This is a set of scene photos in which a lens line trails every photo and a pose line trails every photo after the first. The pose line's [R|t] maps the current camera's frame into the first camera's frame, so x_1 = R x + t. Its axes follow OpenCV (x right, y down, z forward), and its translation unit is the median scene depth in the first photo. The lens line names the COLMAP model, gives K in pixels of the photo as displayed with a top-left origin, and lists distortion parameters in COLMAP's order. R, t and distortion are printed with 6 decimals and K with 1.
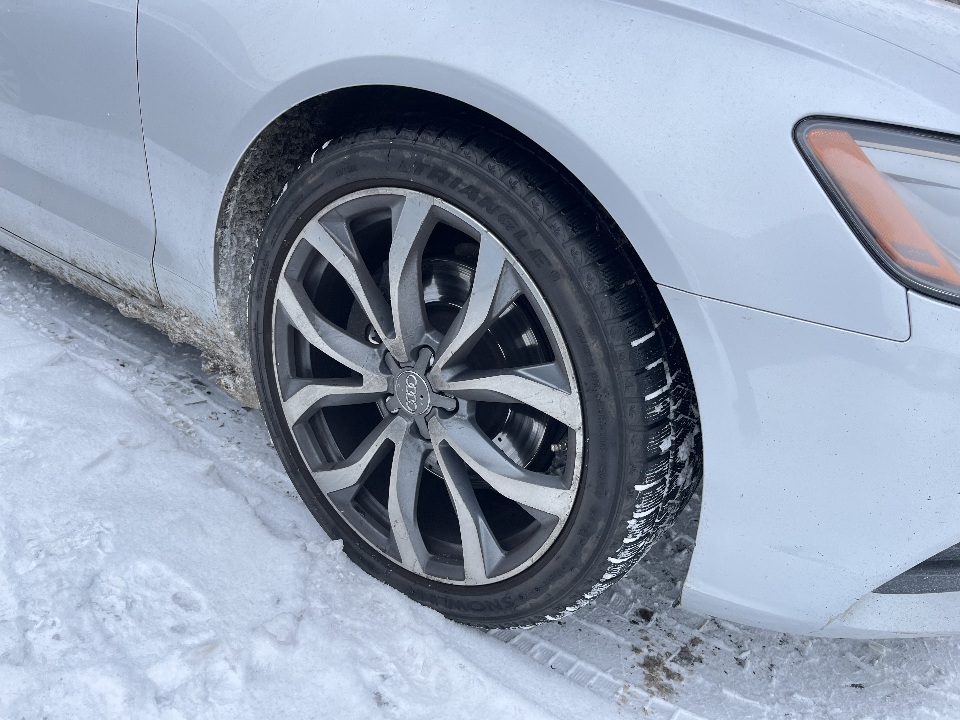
lens RADIAL K [[726.2, 0, 480.0], [0, 726.2, 360.0], [0, 0, 1]] dist [0.028872, -0.000815]
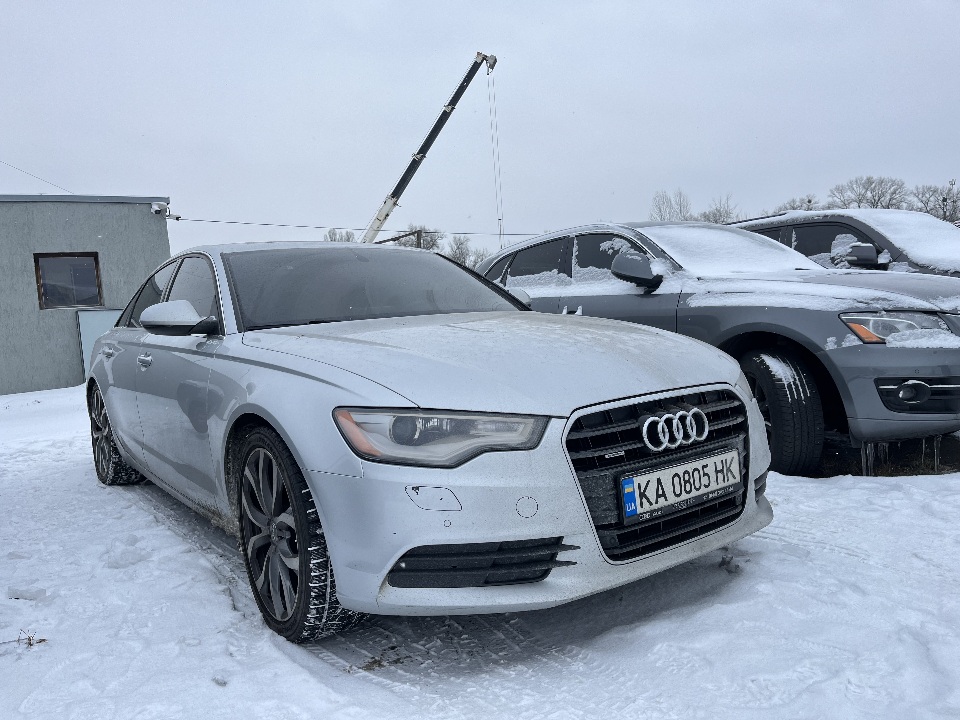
lens RADIAL K [[726.2, 0, 480.0], [0, 726.2, 360.0], [0, 0, 1]] dist [0.028872, -0.000815]
pose [[0.935511, -0.157279, -0.316359, 1.282615], [0.028416, 0.926039, -0.376356, 0.409362], [0.352154, 0.343096, 0.870789, -0.955573]]
